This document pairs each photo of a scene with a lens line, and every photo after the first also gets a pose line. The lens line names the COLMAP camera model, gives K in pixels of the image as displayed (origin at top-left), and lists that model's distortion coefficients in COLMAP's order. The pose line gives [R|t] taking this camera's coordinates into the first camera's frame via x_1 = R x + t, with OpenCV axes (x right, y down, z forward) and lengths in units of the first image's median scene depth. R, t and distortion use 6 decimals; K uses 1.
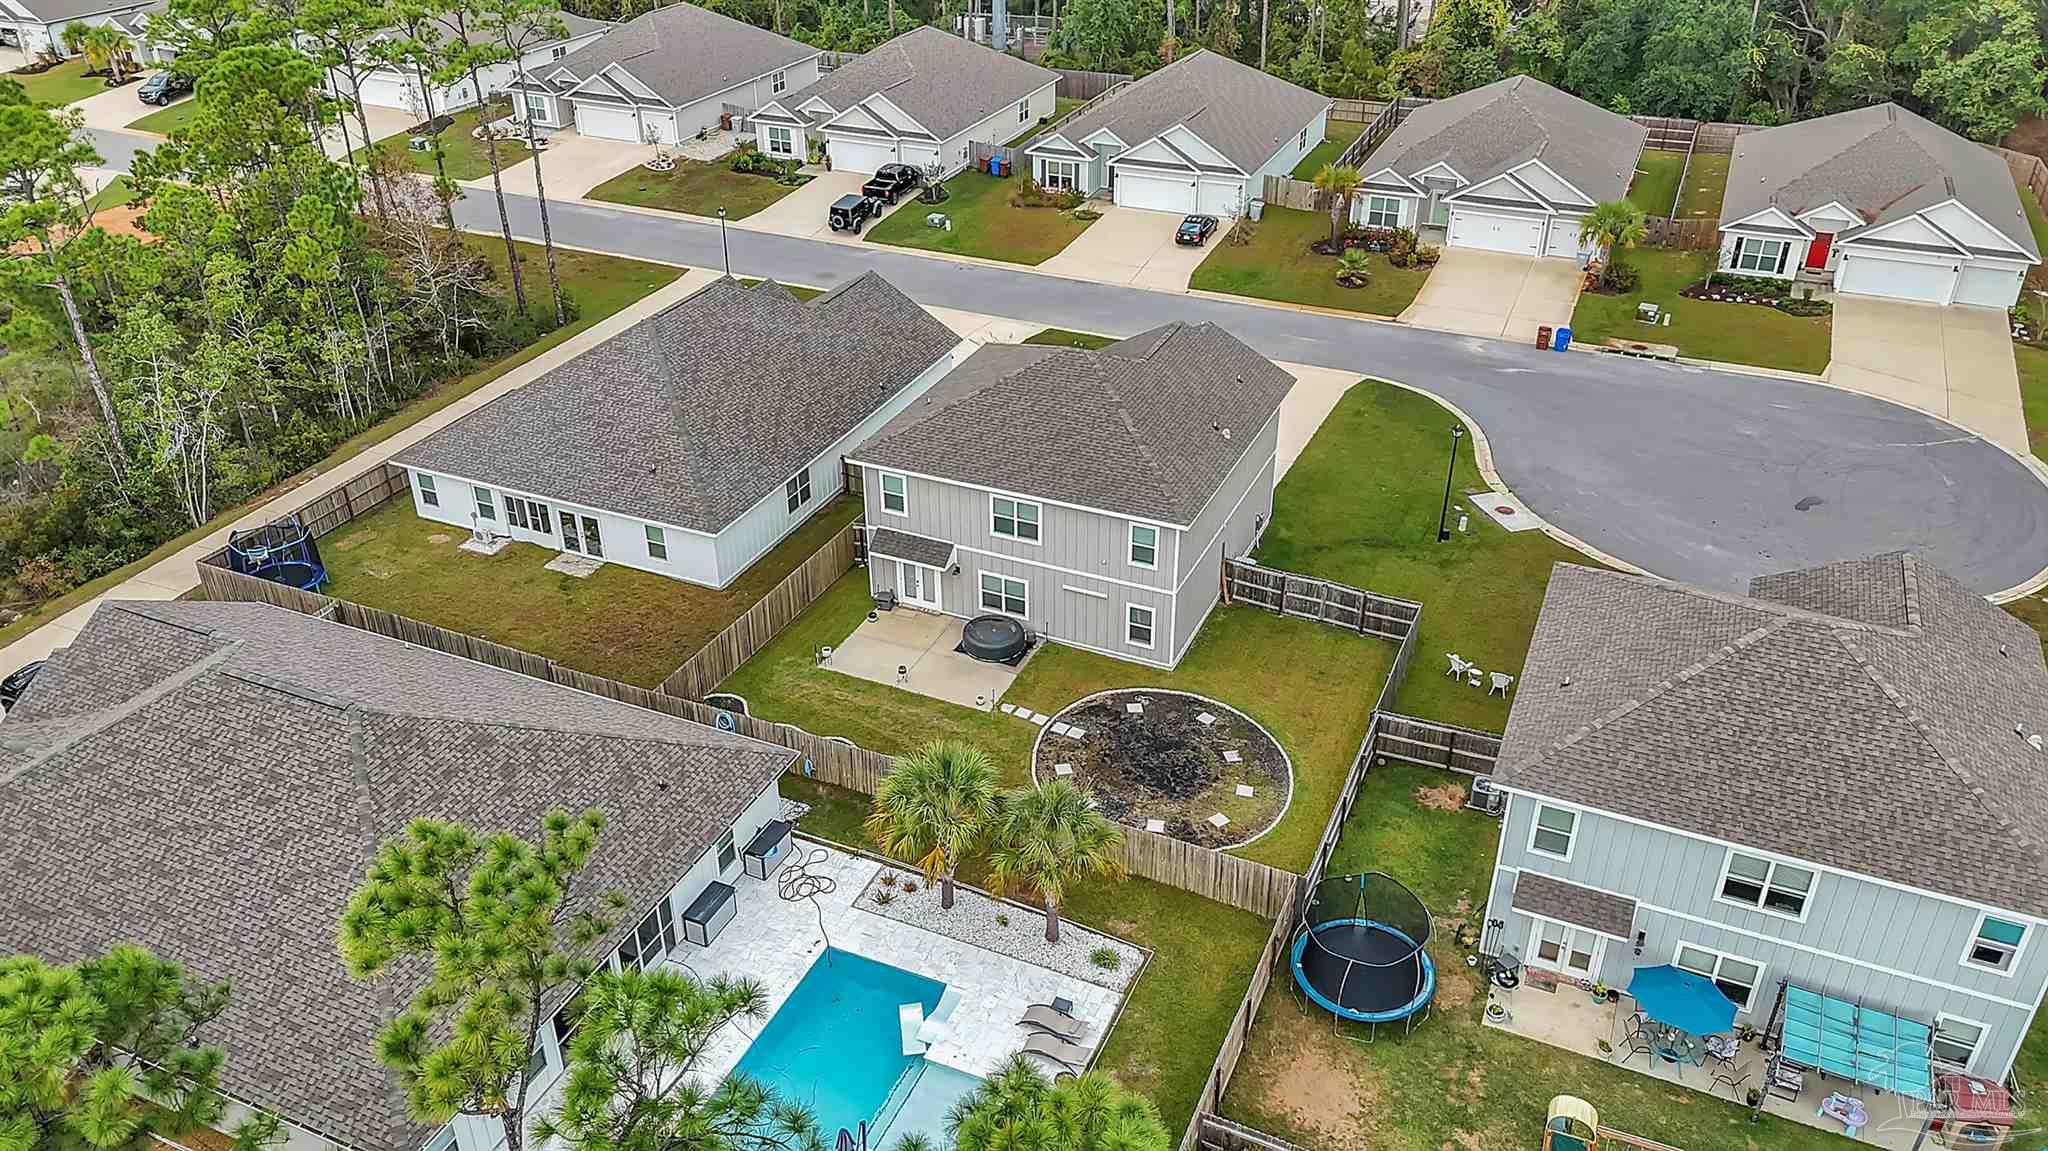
lens RADIAL K [[1527.3, 0, 1021.7], [0, 1527.3, 573.8], [0, 0, 1]] dist [0.057636, -0.053266]
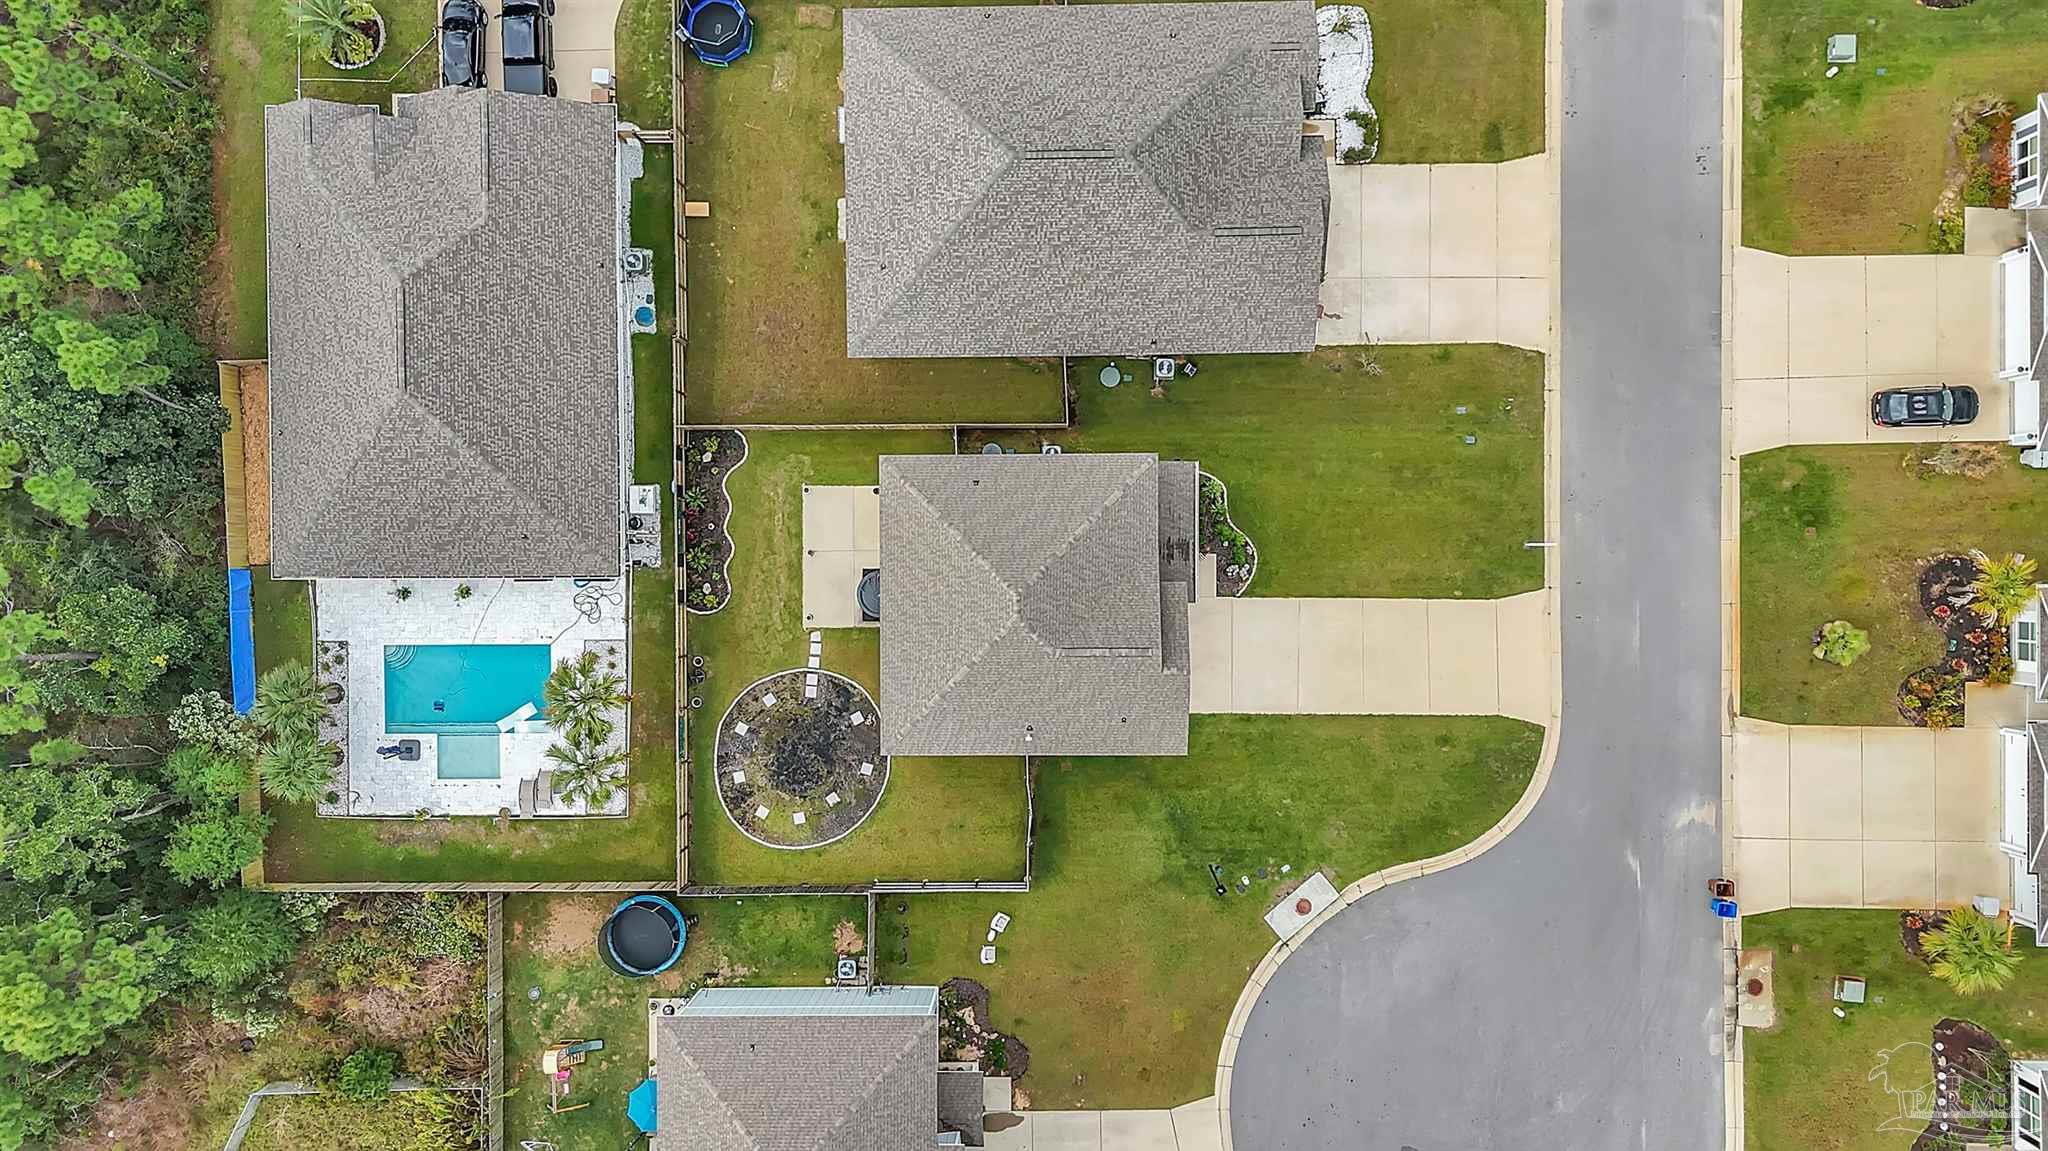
lens RADIAL K [[1527.3, 0, 1032.6], [0, 1527.3, 573.2], [0, 0, 1]] dist [0.057636, -0.053266]
pose [[0.413012, 0.910726, 0.000306, 0.016074], [-0.438529, 0.198577, 0.876504, -1.016625], [0.798194, -0.362140, 0.481395, 0.420172]]
